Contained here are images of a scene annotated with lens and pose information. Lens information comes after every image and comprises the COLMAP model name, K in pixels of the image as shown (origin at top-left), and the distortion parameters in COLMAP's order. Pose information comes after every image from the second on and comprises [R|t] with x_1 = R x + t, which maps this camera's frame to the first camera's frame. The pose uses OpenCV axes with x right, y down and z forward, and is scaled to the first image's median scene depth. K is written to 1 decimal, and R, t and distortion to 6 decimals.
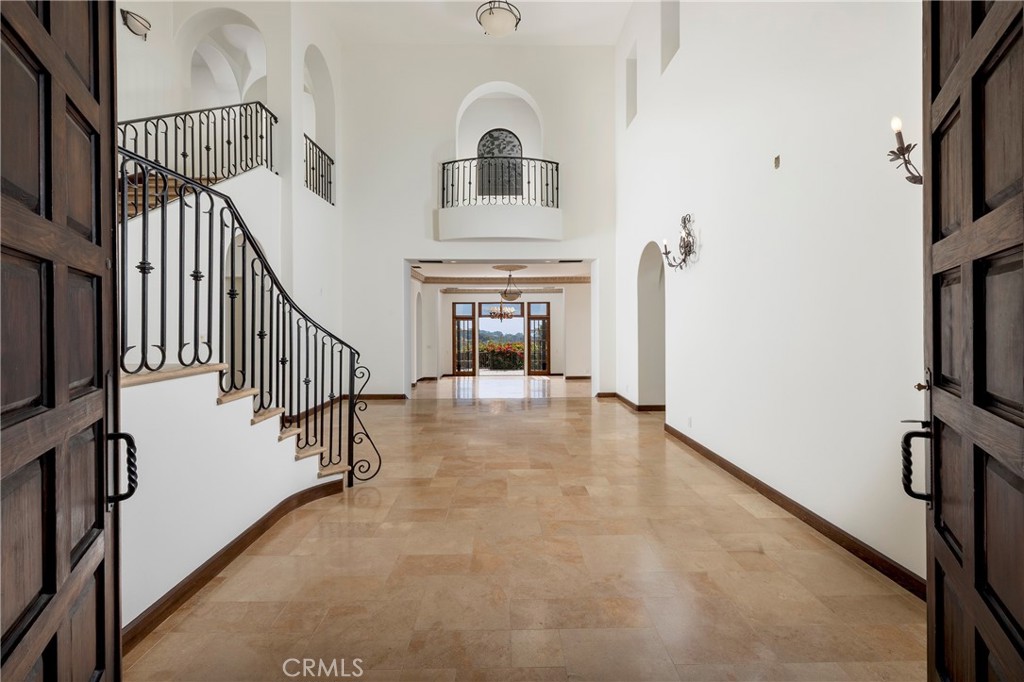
lens RADIAL K [[440.3, 0, 507.0], [0, 440.3, 324.0], [0, 0, 1]] dist [-0.000778, 0.000078]
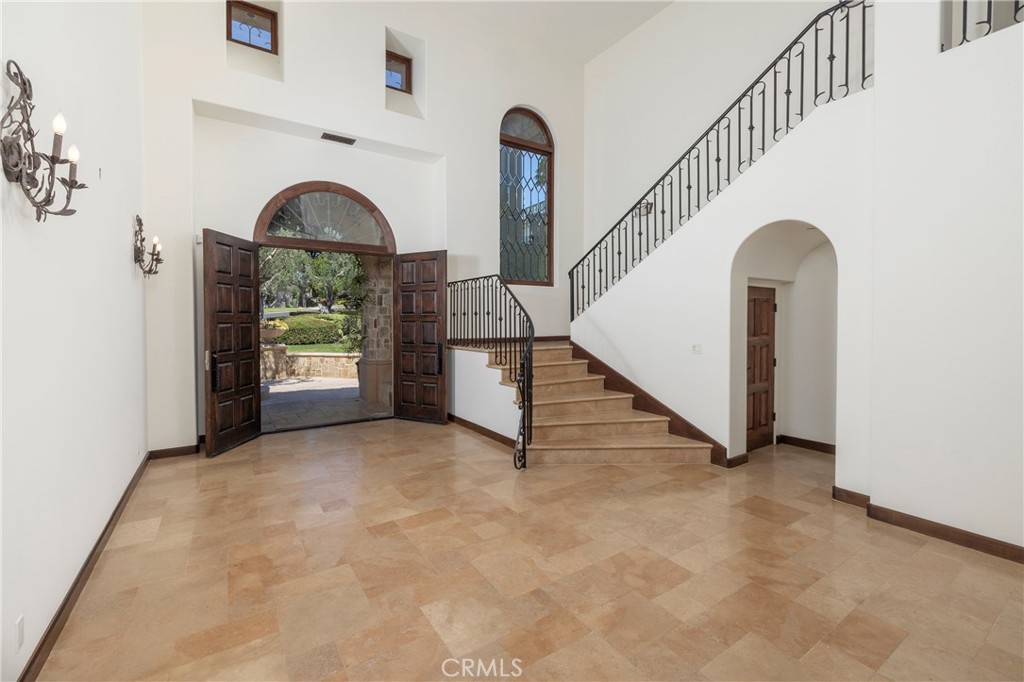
lens RADIAL K [[440.3, 0, 507.0], [0, 440.3, 324.0], [0, 0, 1]] dist [-0.000778, 0.000078]
pose [[-0.844219, 0.016885, -0.535733, 0.364411], [0.006527, 0.999753, 0.021225, -0.066845], [0.535959, 0.014421, -0.844121, 2.114885]]
